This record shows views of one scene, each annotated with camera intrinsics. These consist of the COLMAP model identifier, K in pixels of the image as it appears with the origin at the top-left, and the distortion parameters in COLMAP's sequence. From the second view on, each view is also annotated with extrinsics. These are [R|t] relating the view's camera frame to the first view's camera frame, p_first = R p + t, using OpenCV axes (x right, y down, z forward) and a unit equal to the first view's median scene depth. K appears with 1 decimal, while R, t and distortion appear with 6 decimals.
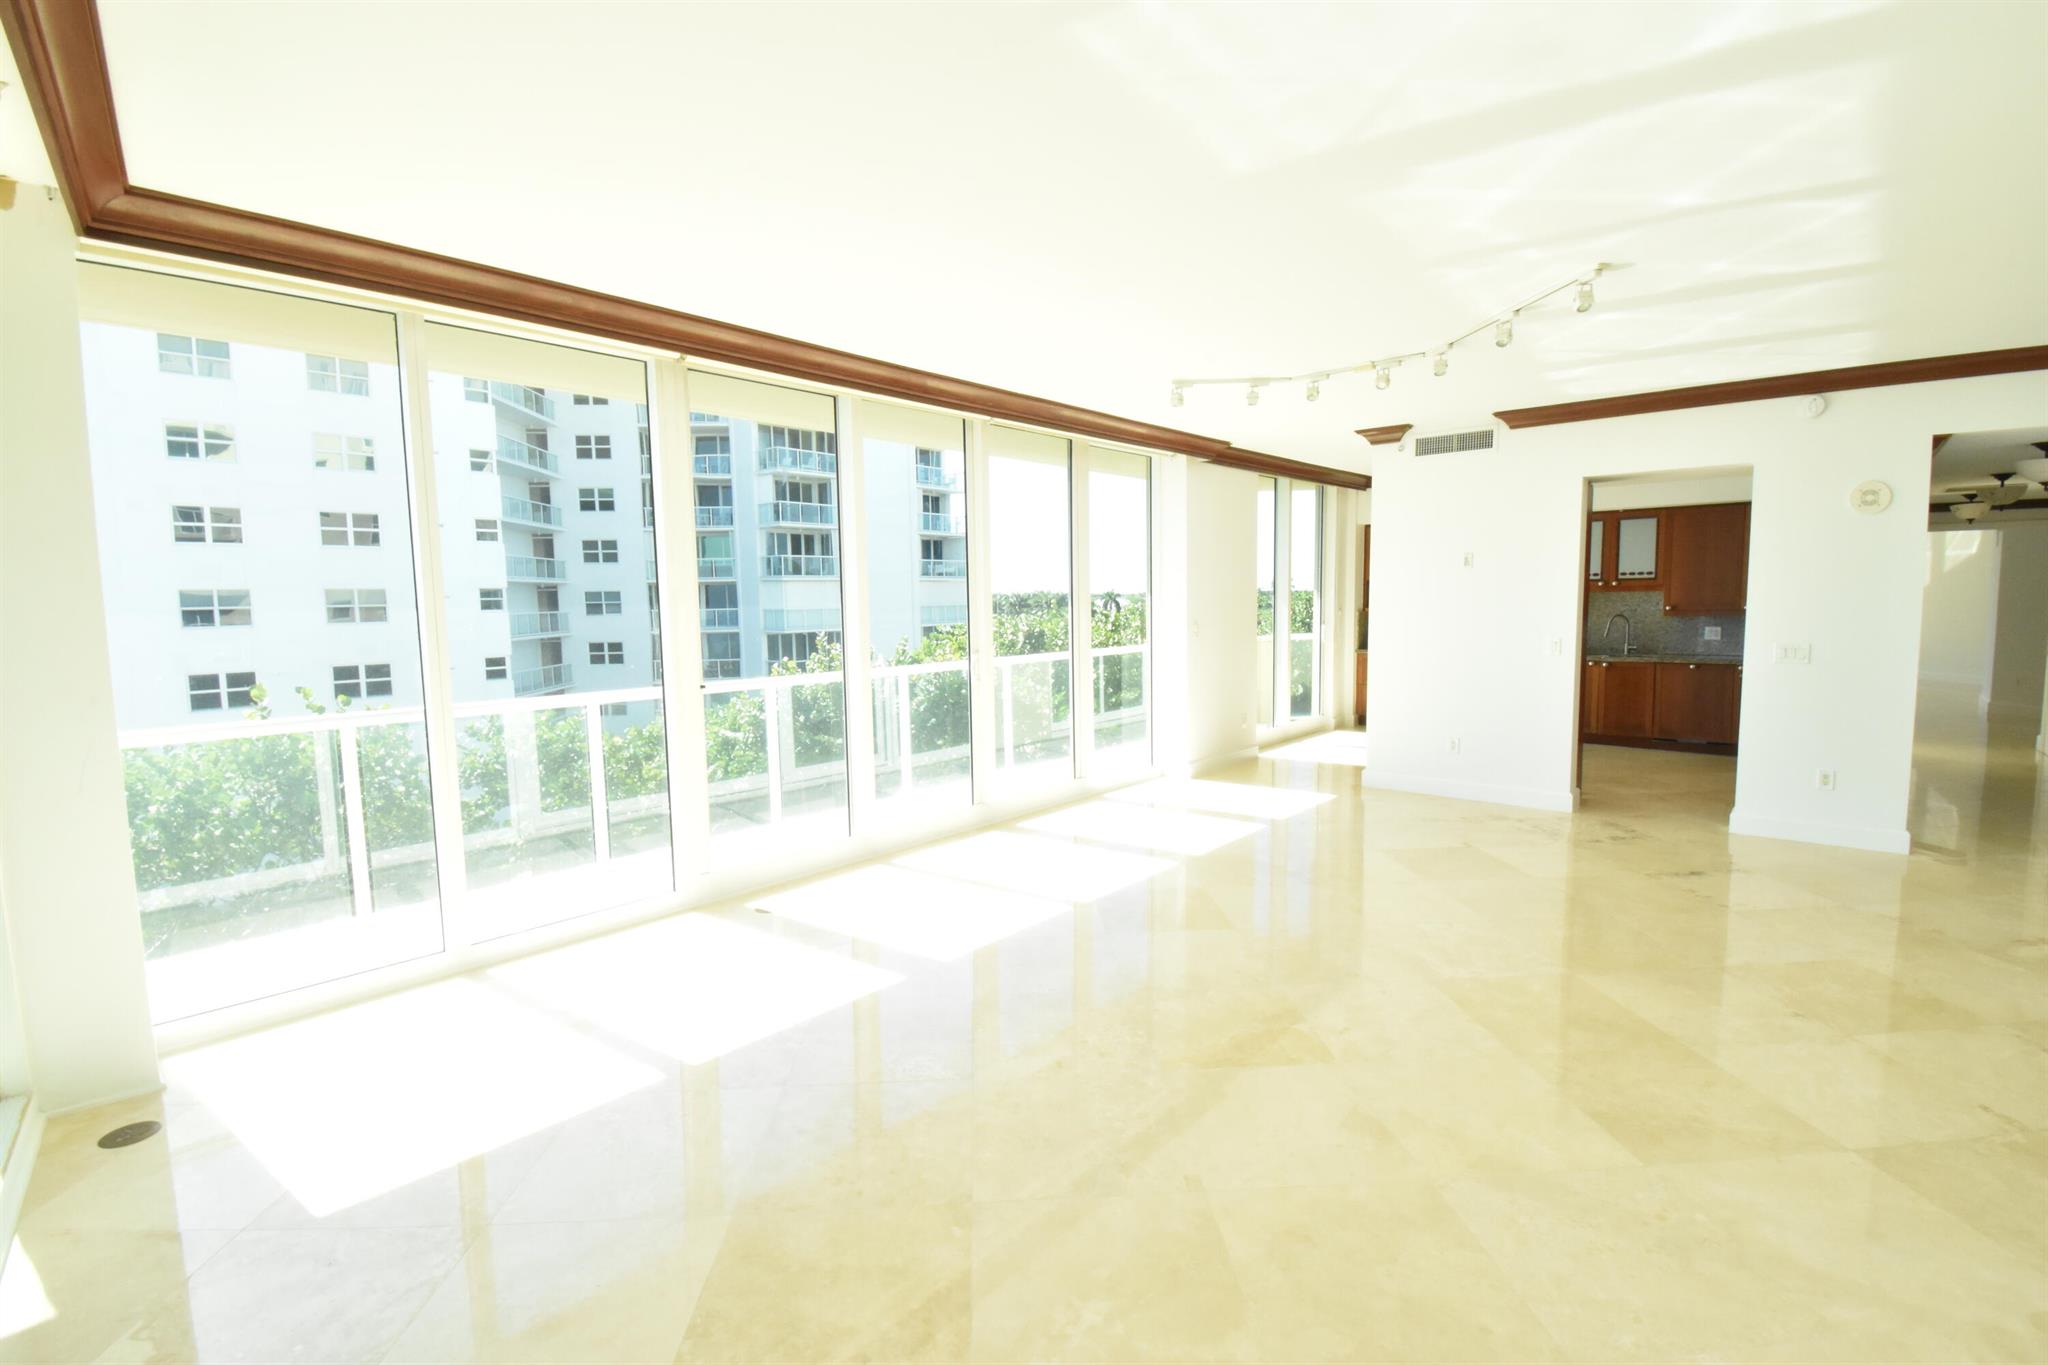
lens RADIAL K [[904.9, 0, 1033.7], [0, 904.9, 688.4], [0, 0, 1]] dist [0.004889, -0.015634]
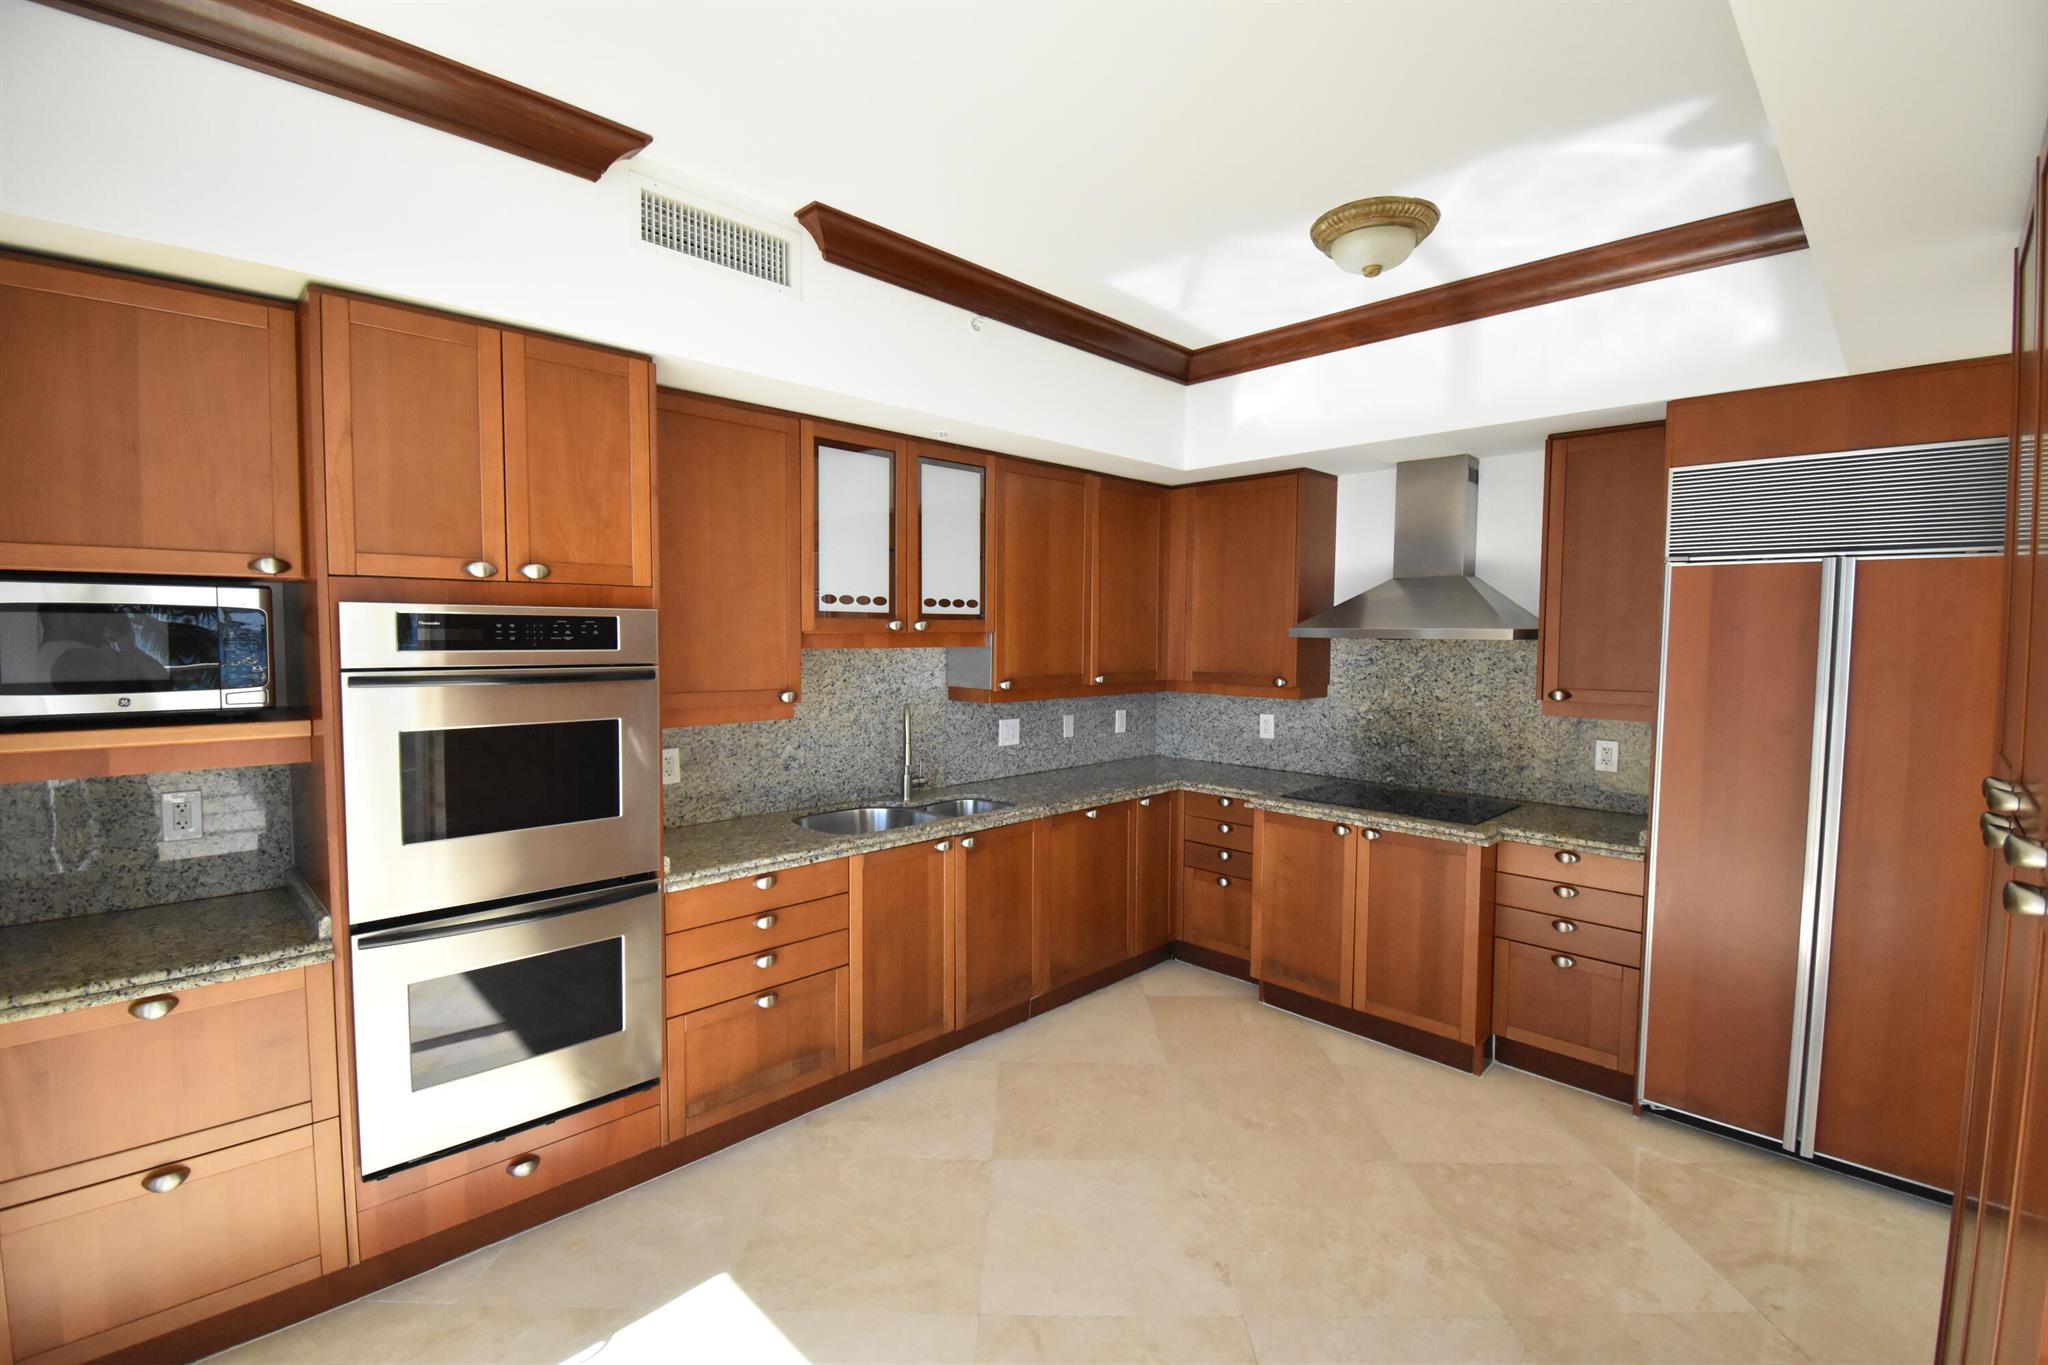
lens RADIAL K [[904.9, 0, 1027.6], [0, 904.9, 691.6], [0, 0, 1]] dist [0.004889, -0.015634]
pose [[0.052077, -0.053887, 0.997188, 0.270725], [0.092397, 0.994520, 0.048917, -0.106987], [-0.994359, 0.089590, 0.056770, 0.971293]]
